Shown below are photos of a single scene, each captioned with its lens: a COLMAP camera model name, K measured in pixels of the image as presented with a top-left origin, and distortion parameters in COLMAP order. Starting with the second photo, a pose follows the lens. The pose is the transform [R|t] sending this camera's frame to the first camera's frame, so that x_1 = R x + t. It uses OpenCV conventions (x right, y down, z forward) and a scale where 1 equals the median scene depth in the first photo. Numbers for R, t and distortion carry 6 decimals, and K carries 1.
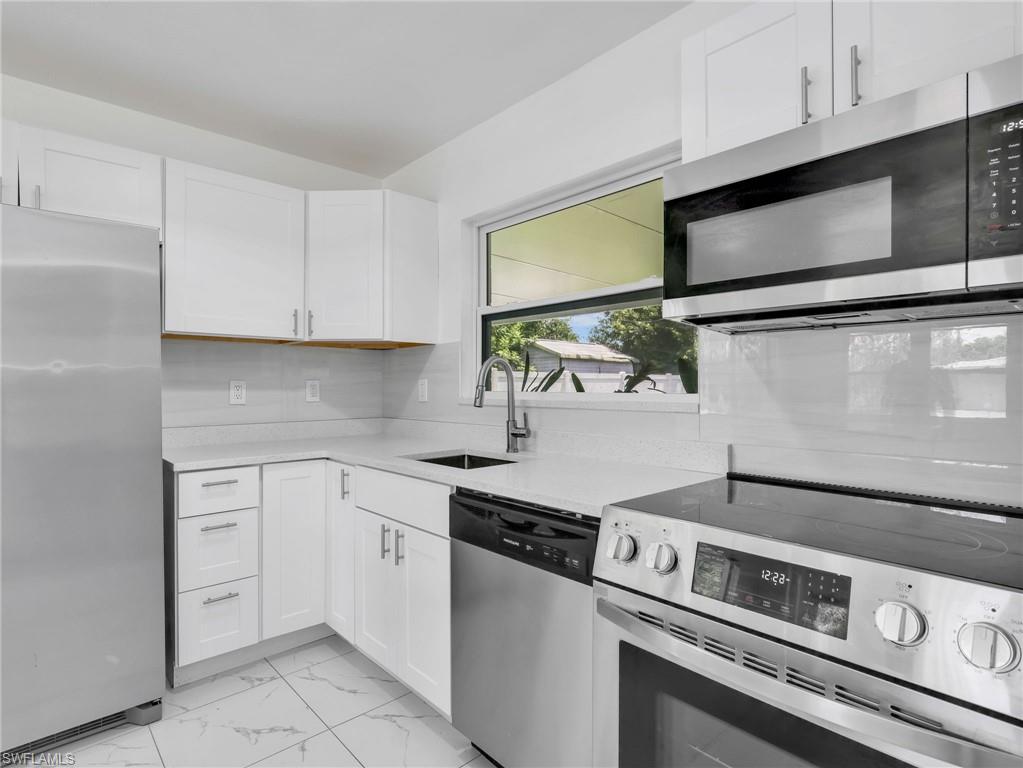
lens RADIAL K [[540.4, 0, 511.5], [0, 540.4, 384.0], [0, 0, 1]] dist [-0.000002, -0.000002]
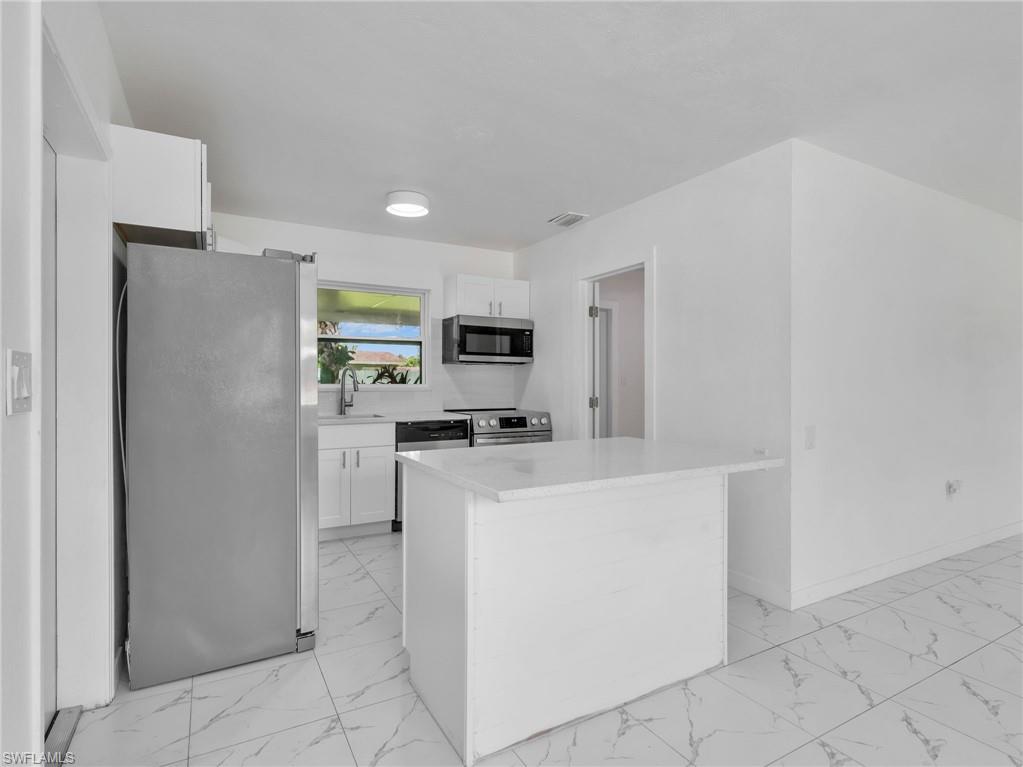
lens RADIAL K [[540.4, 0, 511.5], [0, 540.4, 383.5], [0, 0, 1]] dist [-0.000002, -0.000002]
pose [[0.219056, -0.009228, 0.975669, -1.797444], [-0.006050, 0.999923, 0.010816, -0.012334], [-0.975694, -0.008272, 0.218983, -0.024331]]
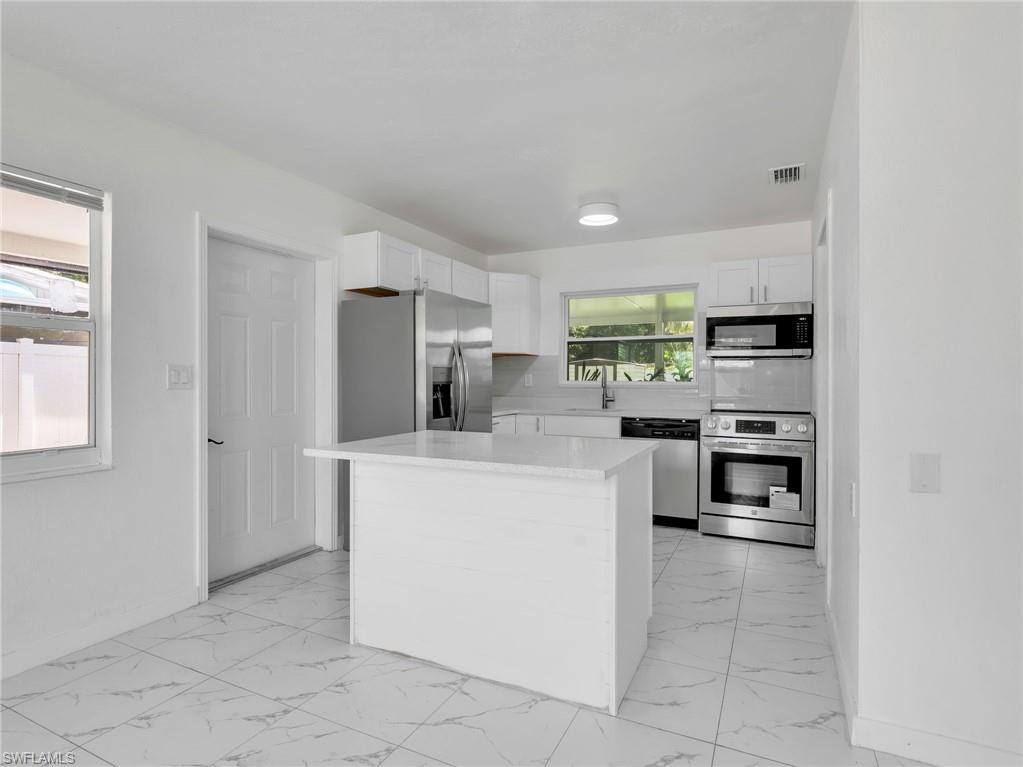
lens RADIAL K [[549.6, 0, 511.5], [0, 549.6, 383.5], [0, 0, 1]] dist [-0.000250, -0.000570]
pose [[0.930628, 0.004164, 0.365944, -1.174564], [-0.007953, 0.999929, 0.008847, 0.008840], [-0.365881, -0.011143, 0.930595, -0.929187]]
